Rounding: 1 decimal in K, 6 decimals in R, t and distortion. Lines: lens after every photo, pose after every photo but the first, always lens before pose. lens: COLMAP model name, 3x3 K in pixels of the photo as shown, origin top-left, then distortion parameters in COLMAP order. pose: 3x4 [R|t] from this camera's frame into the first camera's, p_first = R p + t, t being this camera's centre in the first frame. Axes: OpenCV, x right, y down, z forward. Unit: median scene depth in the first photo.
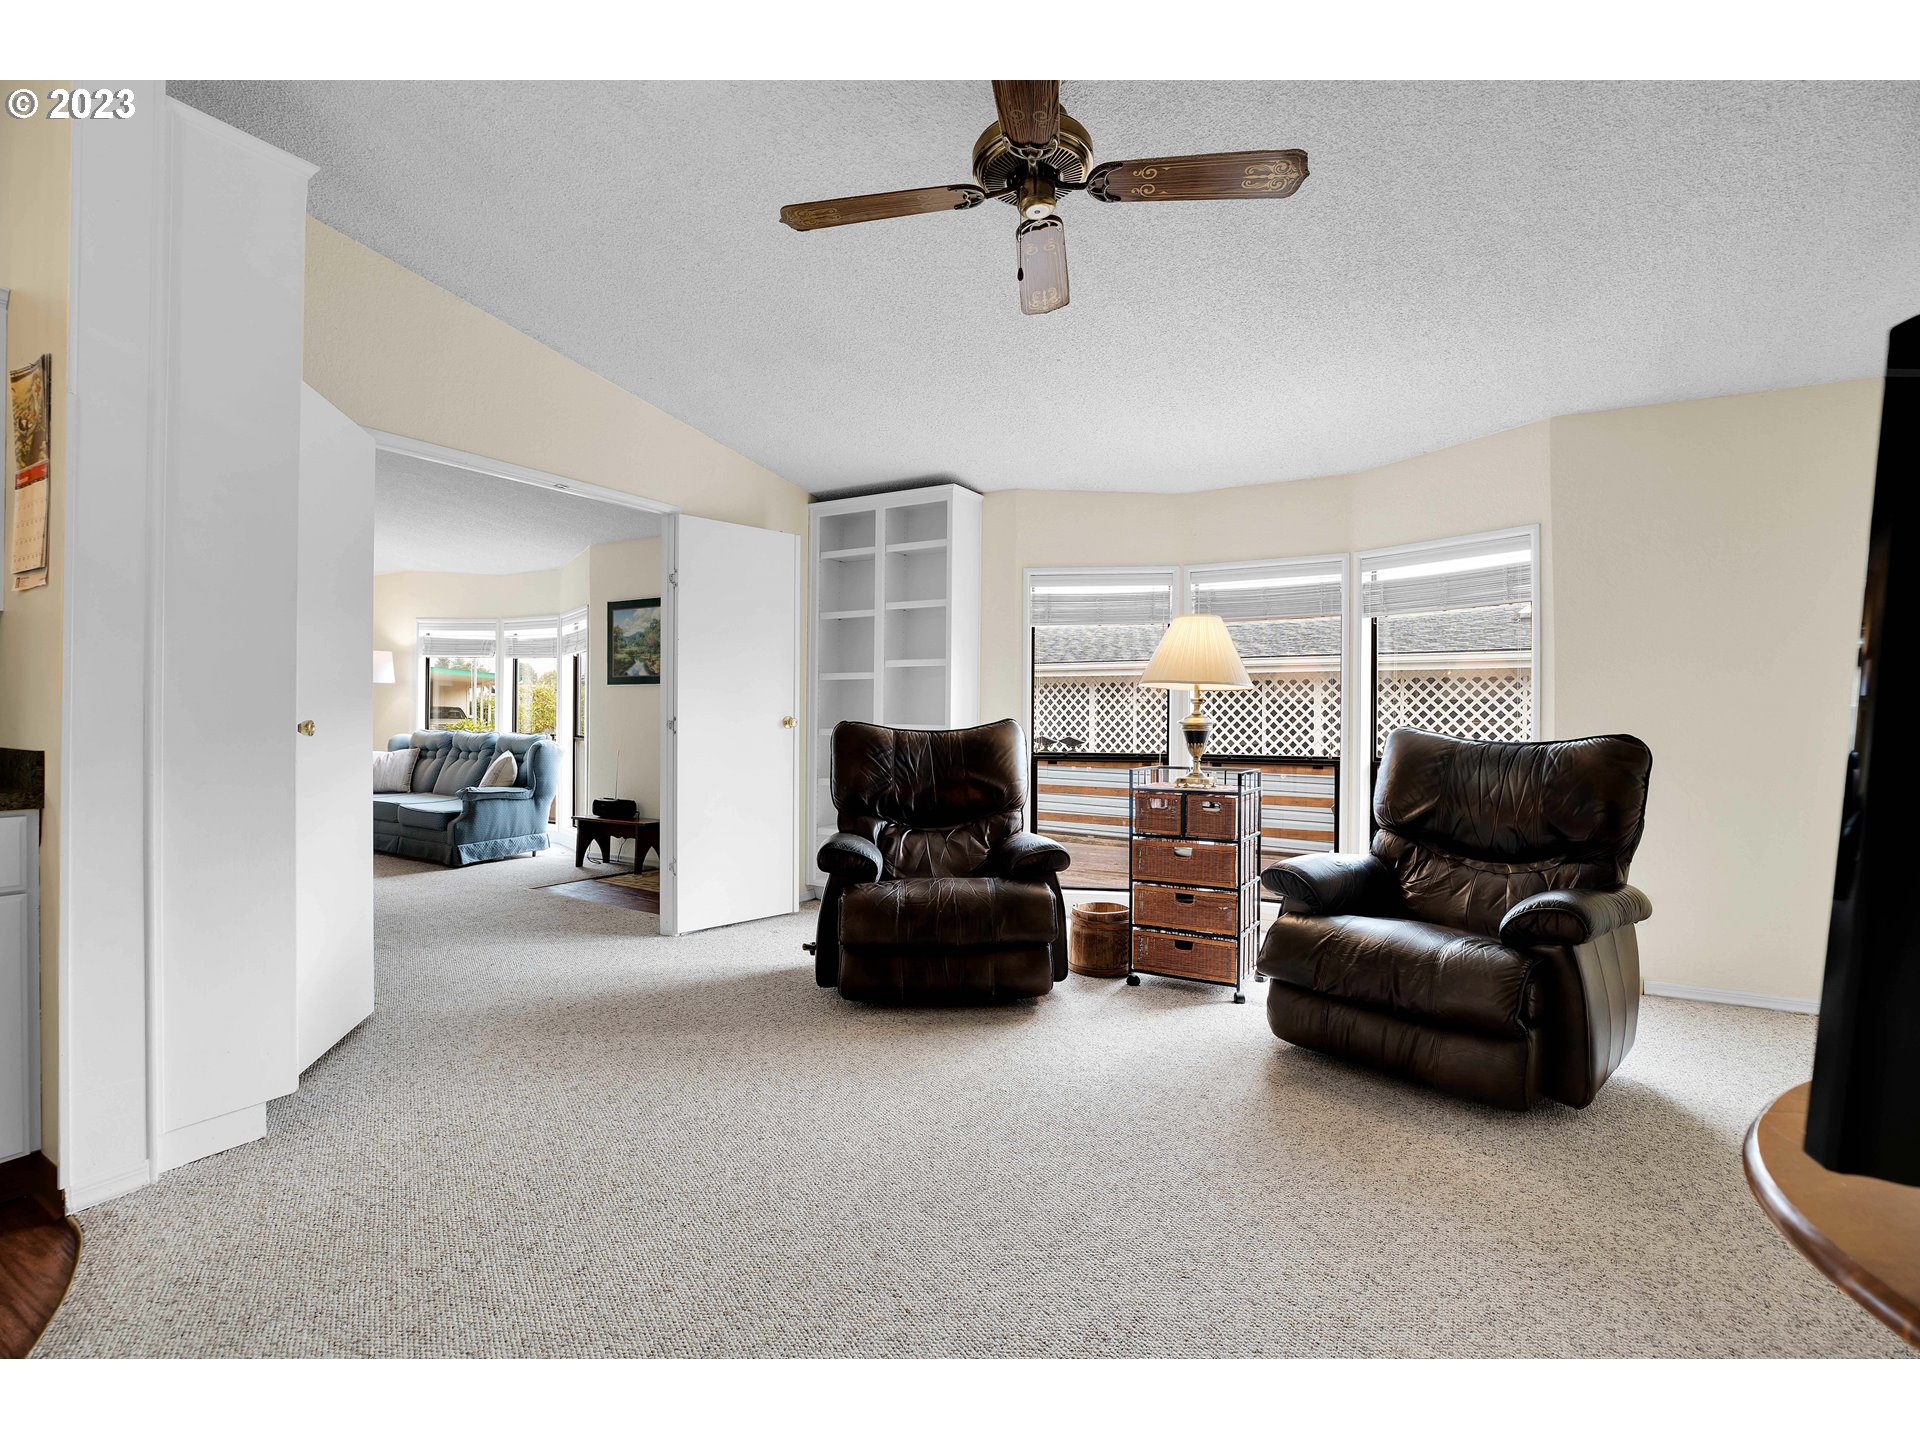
lens RADIAL K [[891.1, 0, 960.0], [0, 891.1, 720.0], [0, 0, 1]] dist [-0.044778, 0.012190]
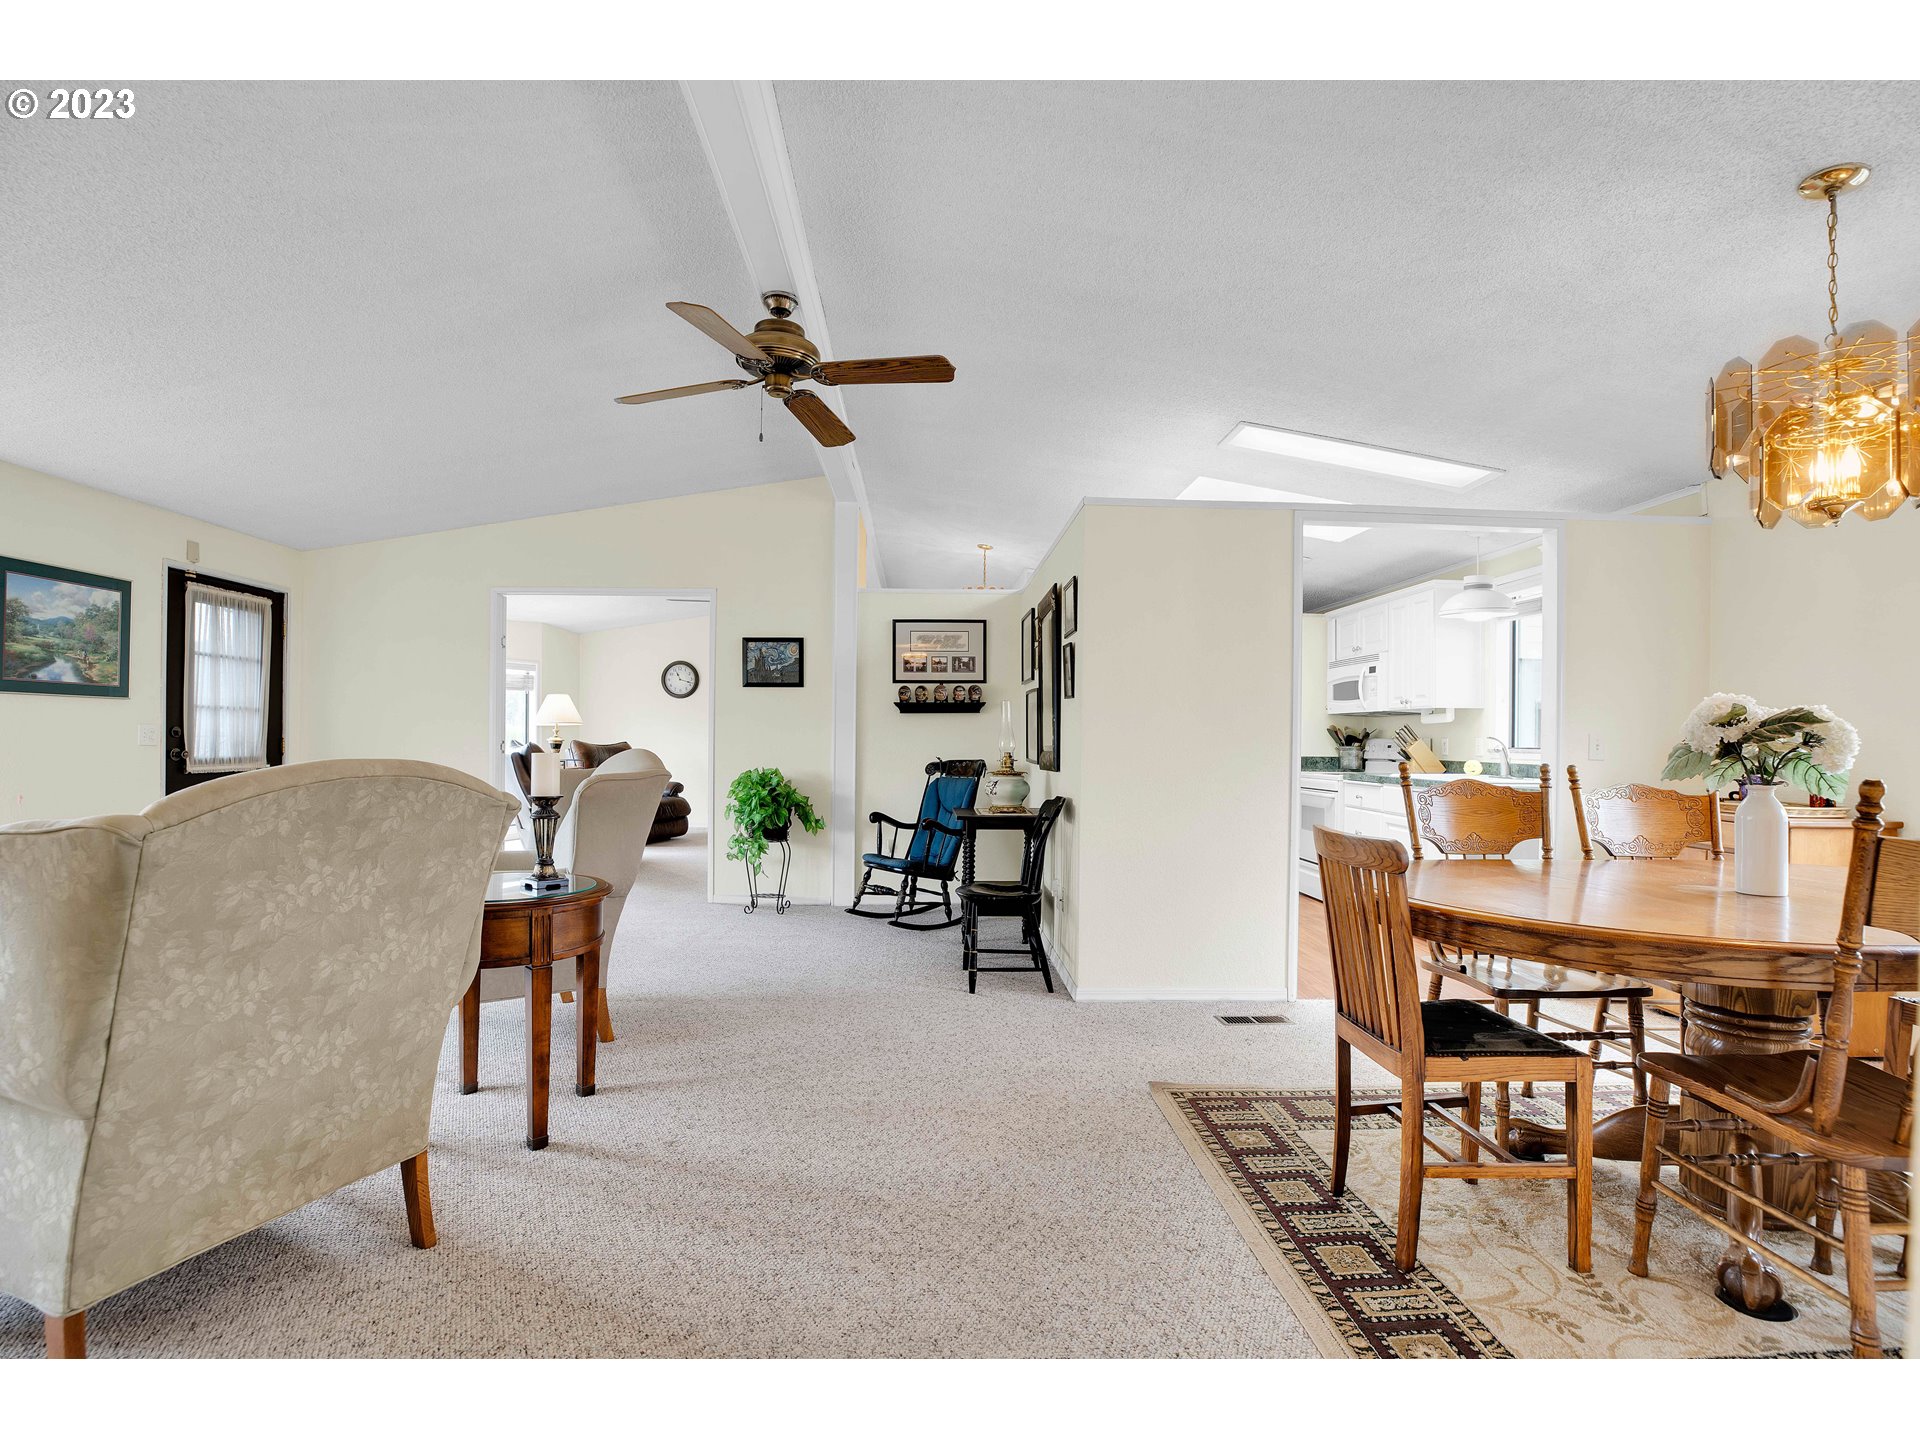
lens RADIAL K [[891.1, 0, 960.0], [0, 891.1, 720.0], [0, 0, 1]] dist [-0.044778, 0.012190]
pose [[-0.533721, 0.006325, 0.845637, -1.290342], [-0.006023, 0.999918, -0.011280, -0.017384], [-0.845639, -0.011114, -0.533640, 0.773133]]
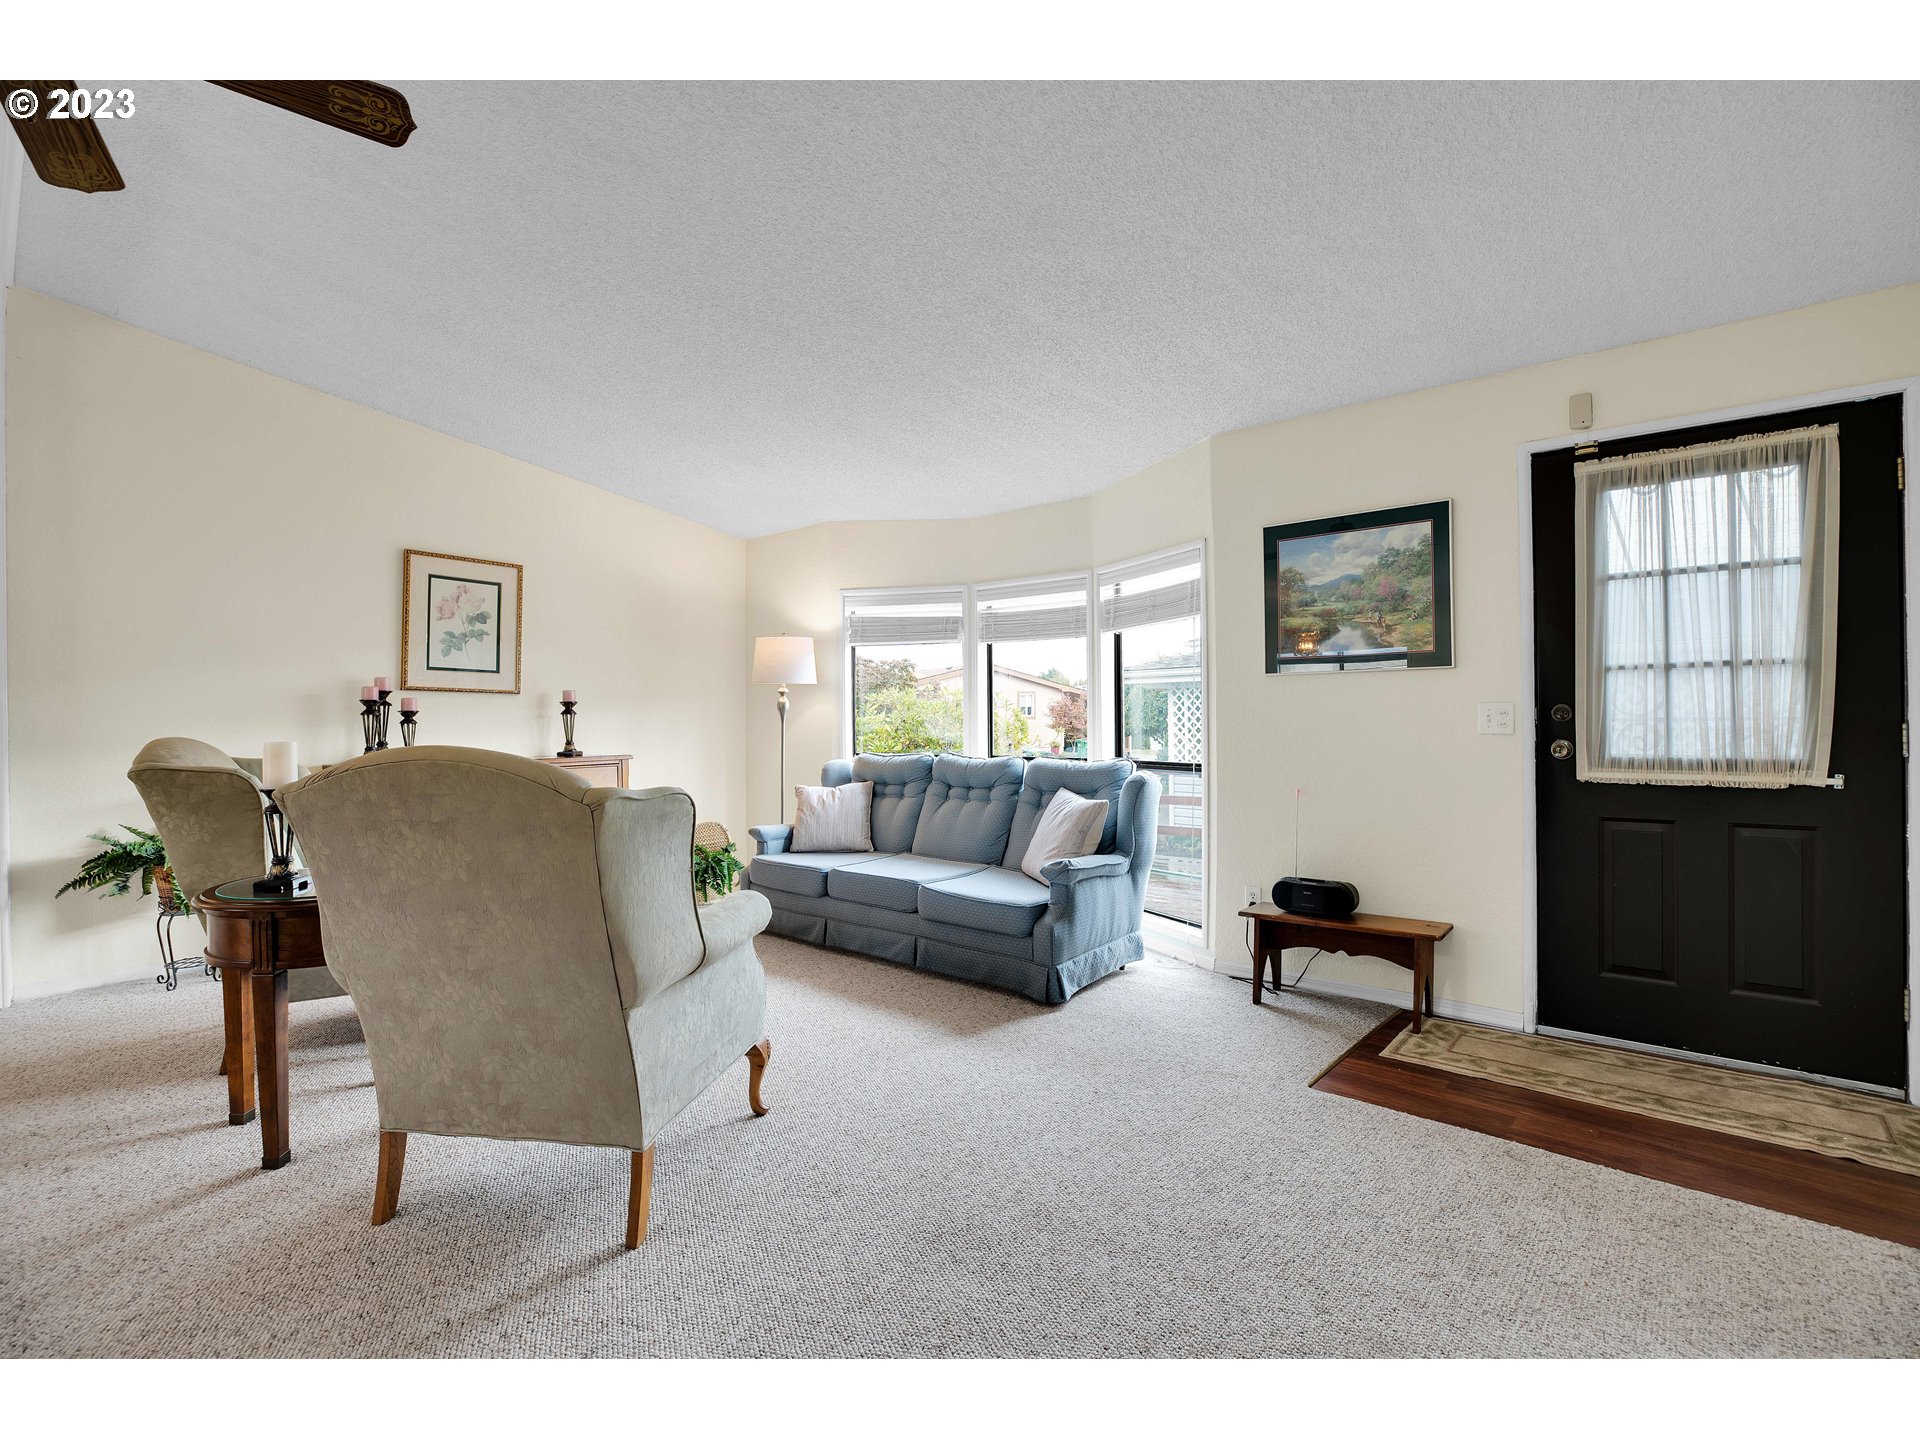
lens RADIAL K [[891.1, 0, 960.0], [0, 891.1, 720.0], [0, 0, 1]] dist [-0.044778, 0.012190]
pose [[0.982275, -0.016002, -0.186761, -0.500189], [0.014519, 0.999851, -0.009310, -0.007673], [0.186882, 0.006434, 0.982361, 0.418056]]
